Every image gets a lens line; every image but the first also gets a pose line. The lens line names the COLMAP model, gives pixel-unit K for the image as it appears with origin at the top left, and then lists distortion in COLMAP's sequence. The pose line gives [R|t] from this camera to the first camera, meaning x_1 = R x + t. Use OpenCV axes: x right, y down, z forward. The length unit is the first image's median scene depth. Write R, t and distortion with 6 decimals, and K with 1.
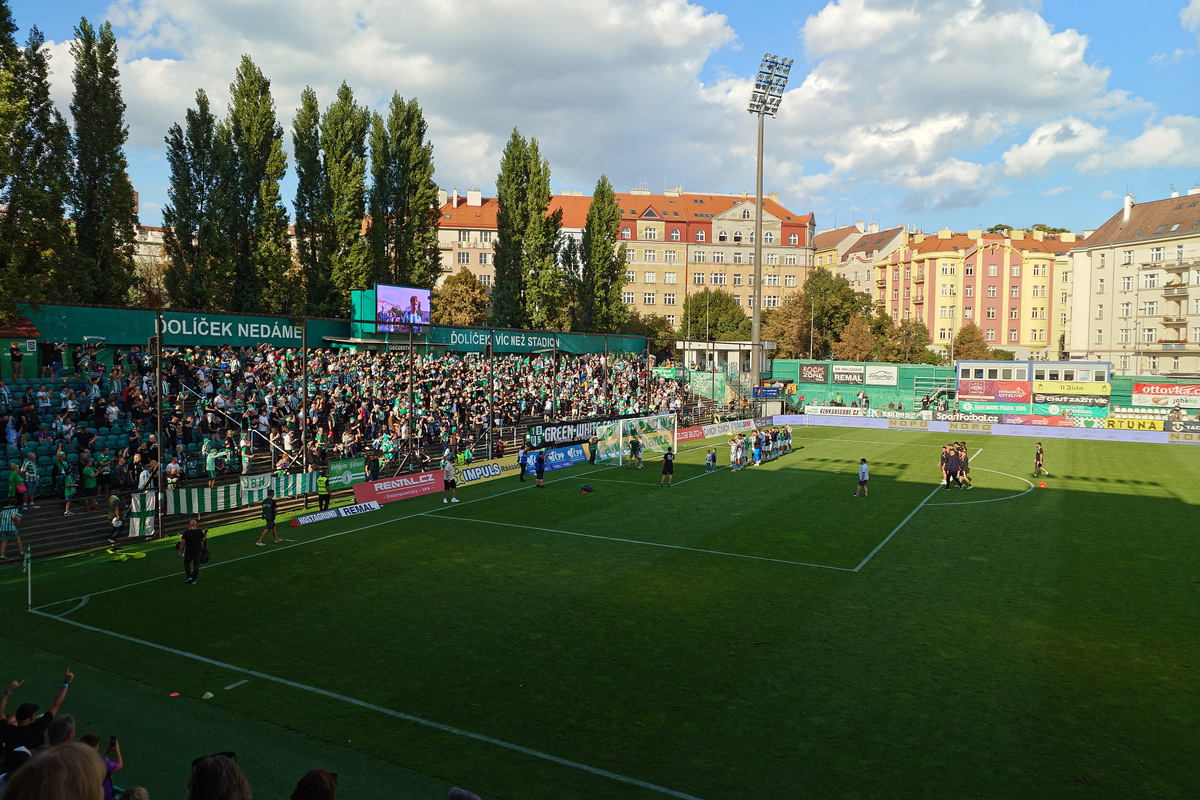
lens RADIAL K [[841.5, 0, 603.3], [0, 841.5, 395.3], [0, 0, 1]] dist [0.014840, -0.005948]
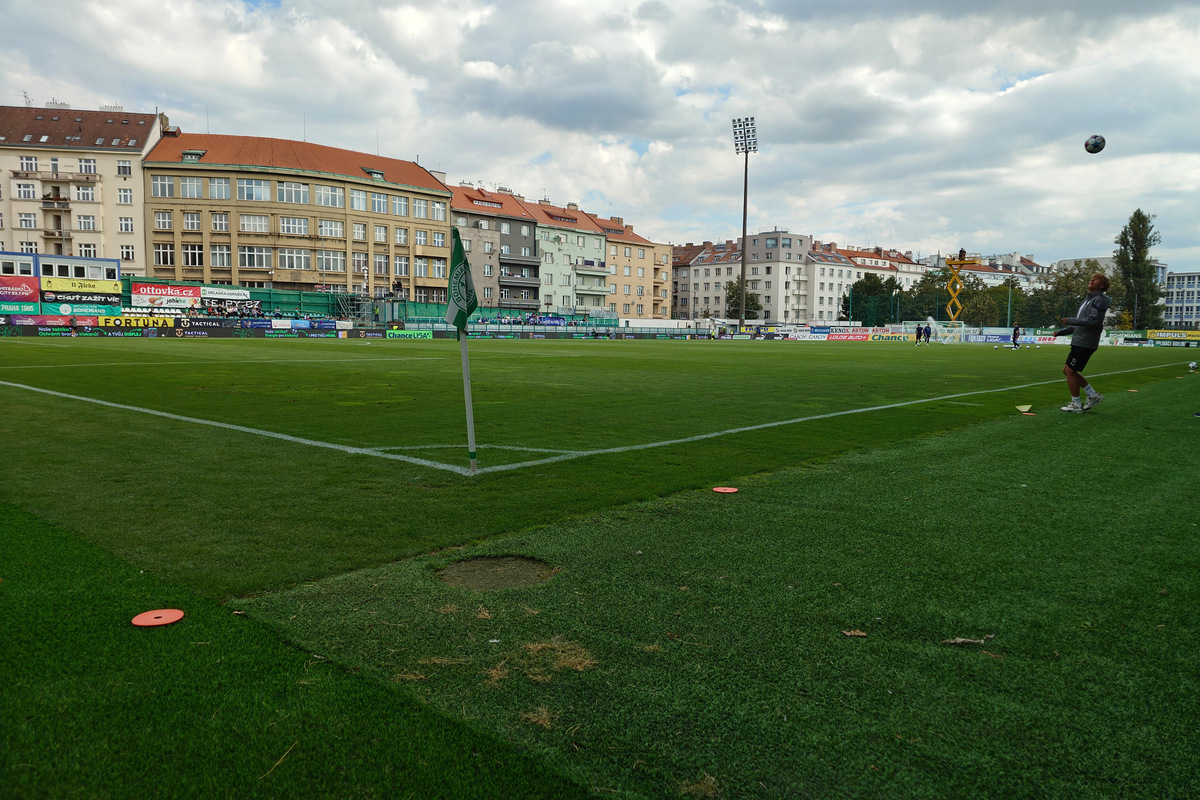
lens RADIAL K [[841.5, 0, 604.2], [0, 841.5, 405.1], [0, 0, 1]] dist [0.014840, -0.005948]
pose [[0.193614, -0.096017, 0.976368, -0.230573], [0.035320, 0.995236, 0.090868, 0.052245], [-0.980442, 0.016892, 0.196083, 0.230536]]
